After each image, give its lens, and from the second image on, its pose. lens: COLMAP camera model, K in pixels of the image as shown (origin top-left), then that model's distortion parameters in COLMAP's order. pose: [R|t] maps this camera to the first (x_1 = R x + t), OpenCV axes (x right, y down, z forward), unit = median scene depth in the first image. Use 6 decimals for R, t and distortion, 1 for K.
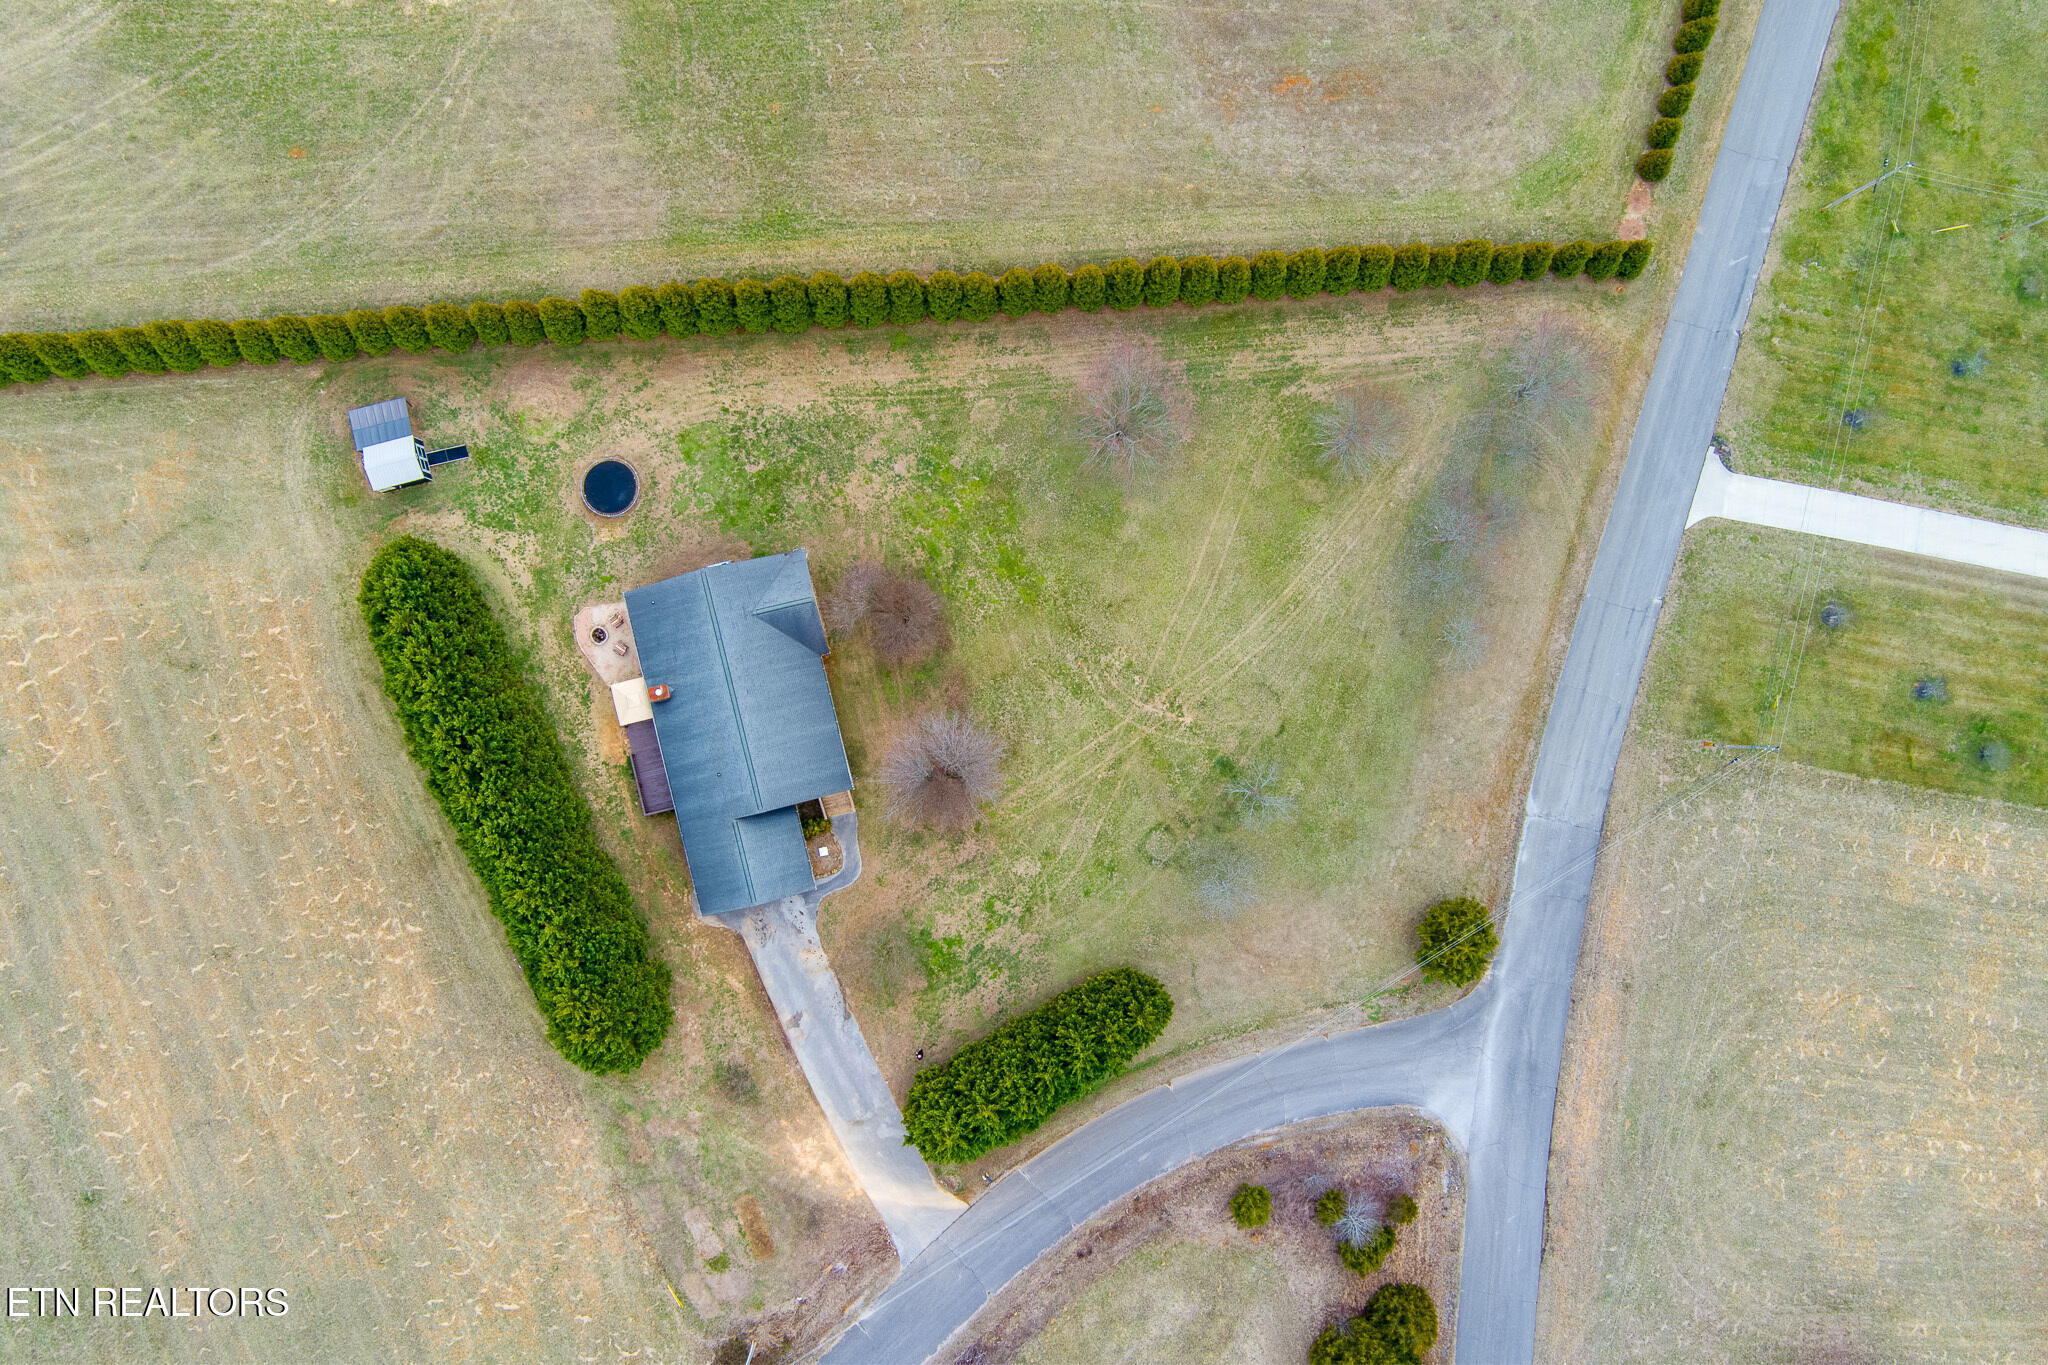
lens RADIAL K [[1648.3, 0, 1024.0], [0, 1648.3, 682.5], [0, 0, 1]] dist [-0.070984, 0.000834]
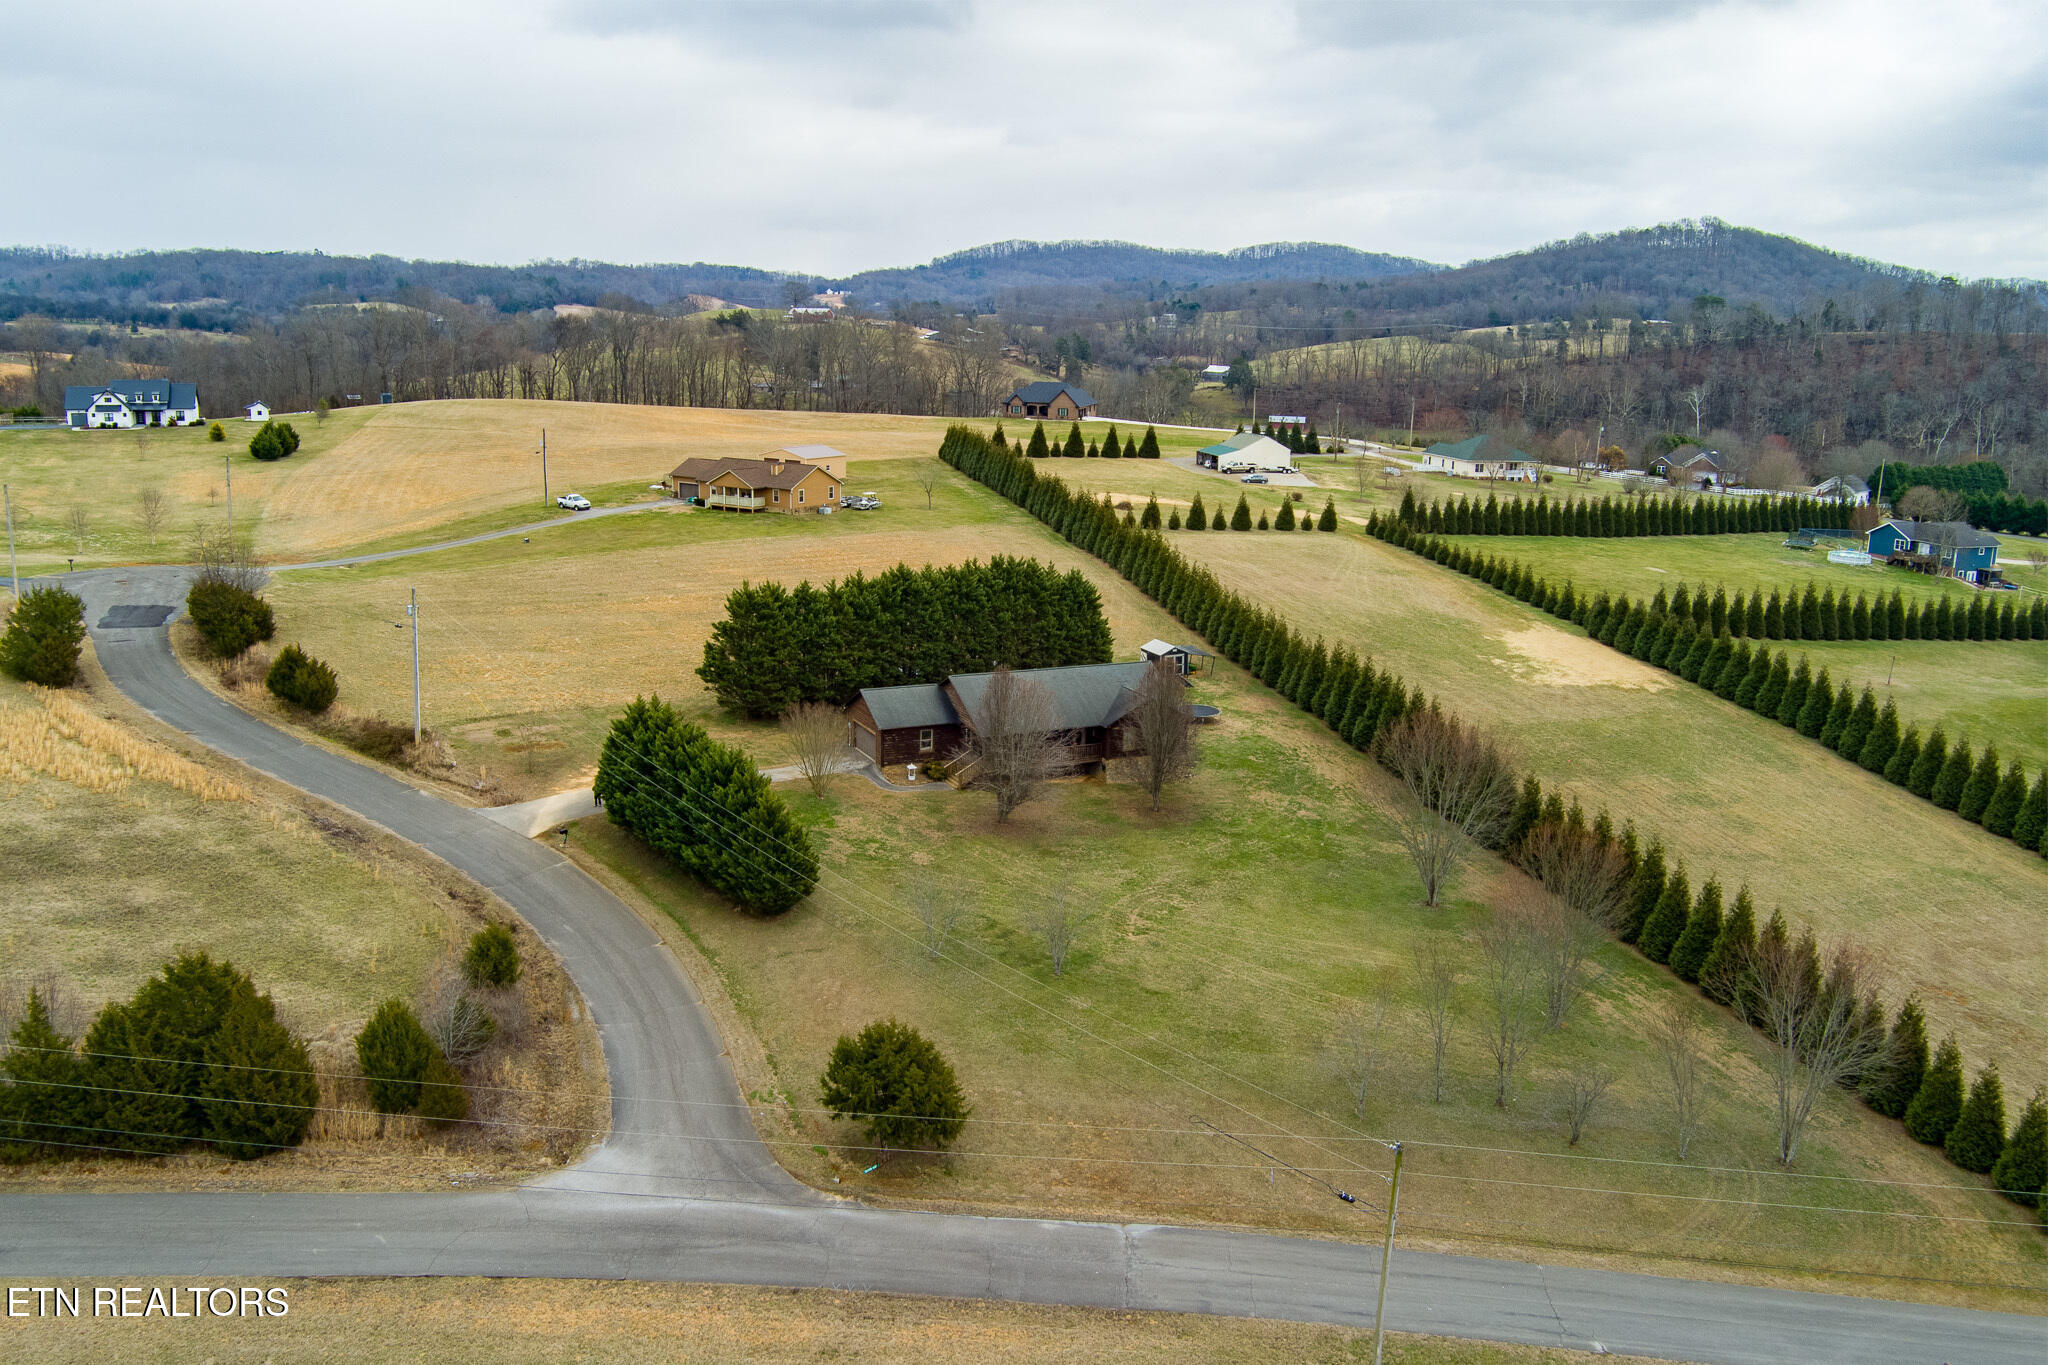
lens RADIAL K [[1648.3, 0, 1024.0], [0, 1648.3, 682.5], [0, 0, 1]] dist [-0.070984, 0.000834]
pose [[0.196544, 0.194254, -0.961060, 0.822804], [-0.980474, 0.045358, -0.191347, 0.218468], [0.006422, 0.979902, 0.199376, 0.723822]]
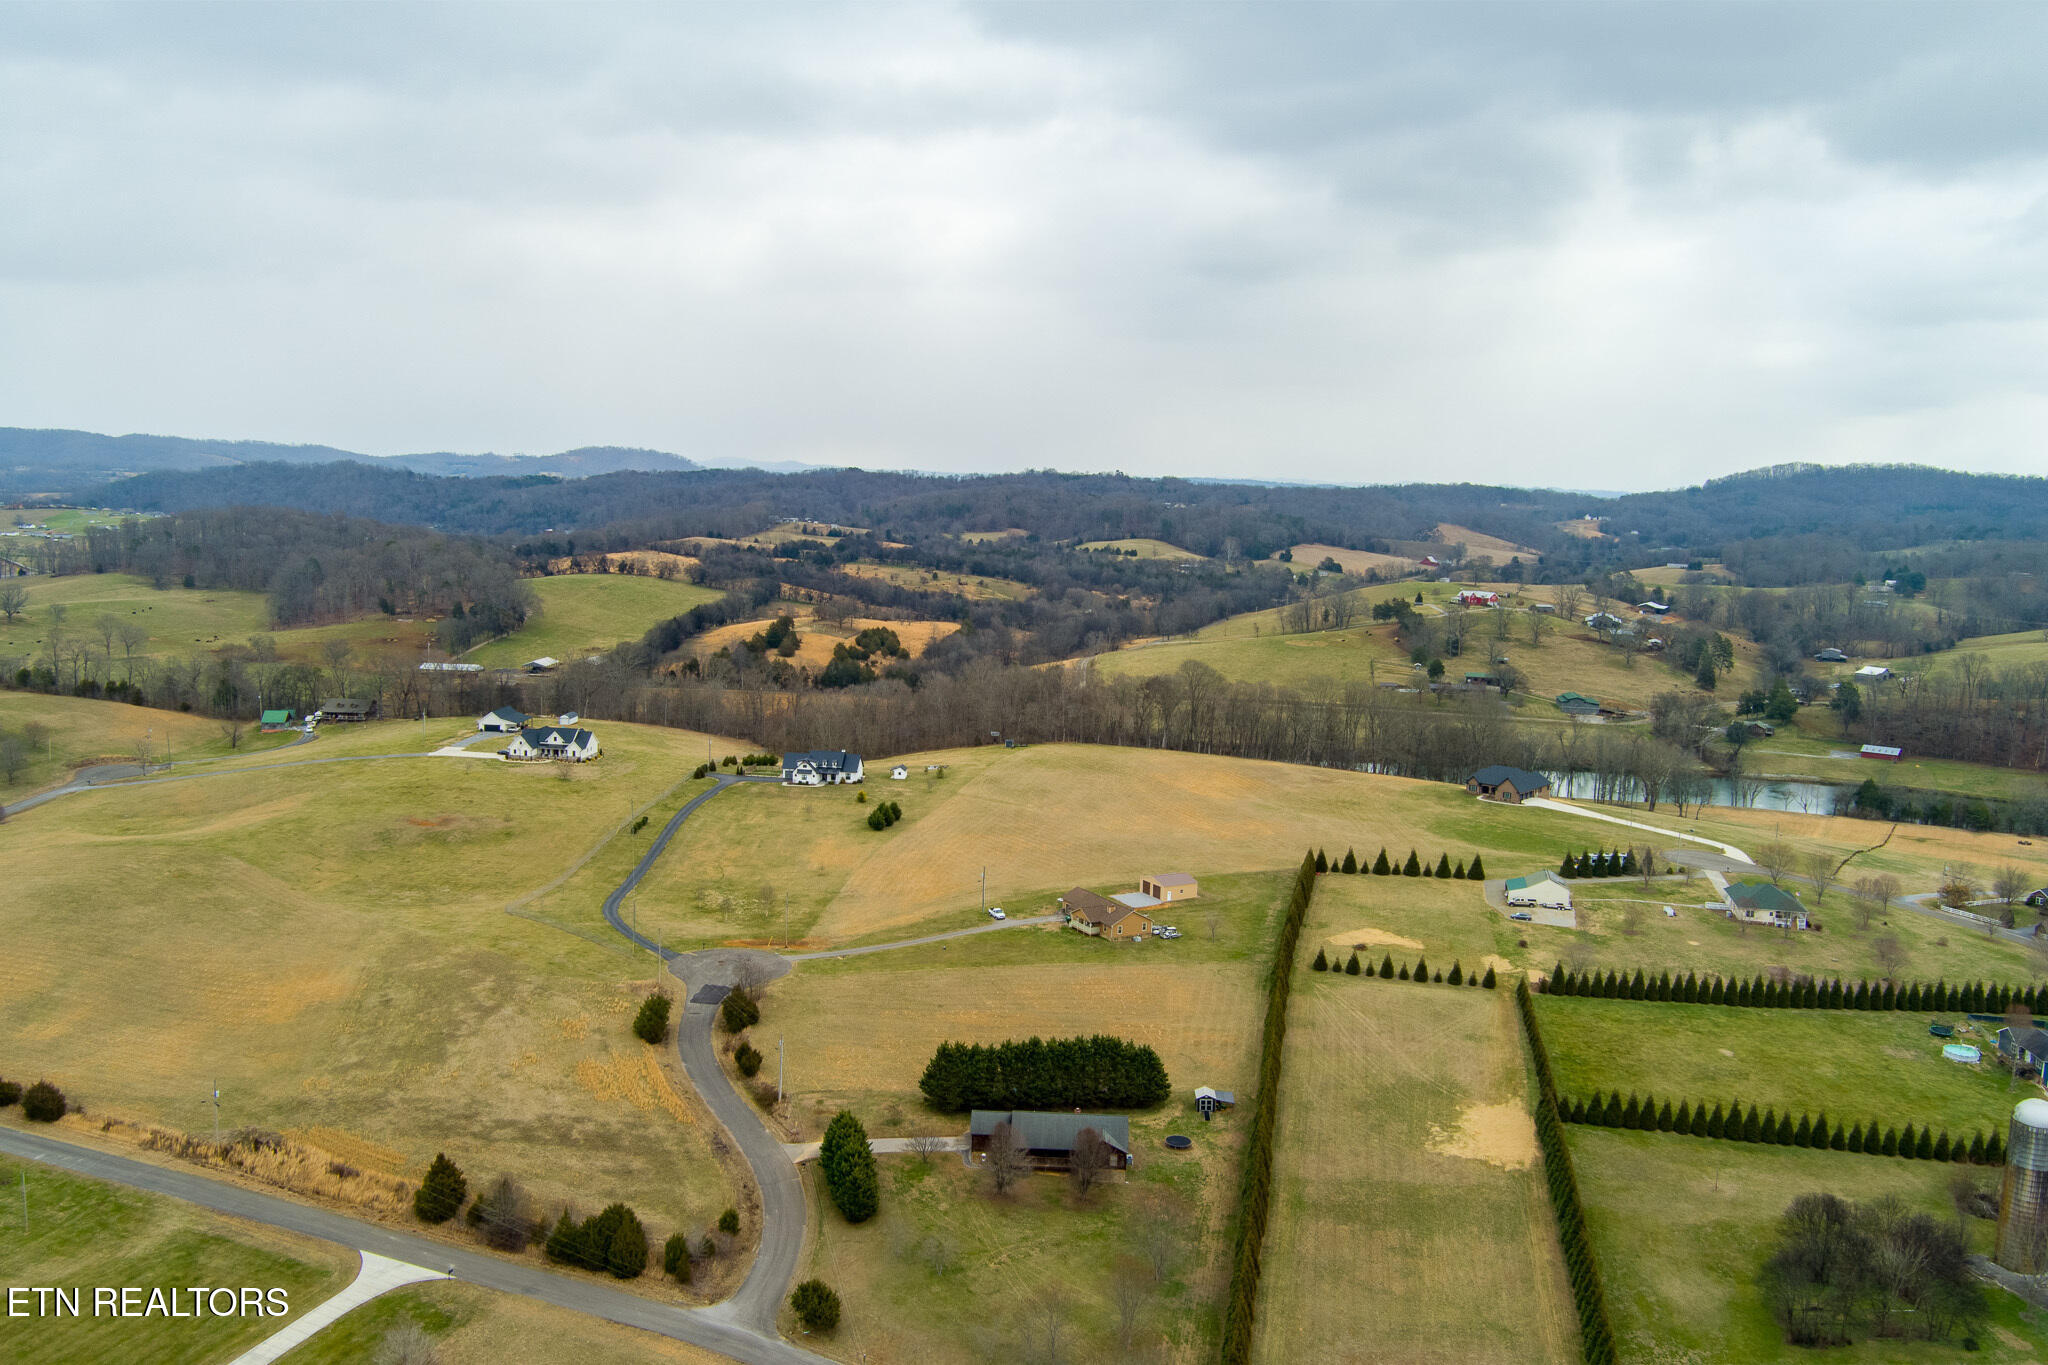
lens RADIAL K [[1648.3, 0, 1024.0], [0, 1648.3, 682.5], [0, 0, 1]] dist [-0.070984, 0.000834]
pose [[-0.274002, 0.084934, -0.957971, 1.720210], [-0.961650, -0.036950, 0.271779, -0.465519], [-0.012314, 0.995701, 0.091801, 0.215162]]
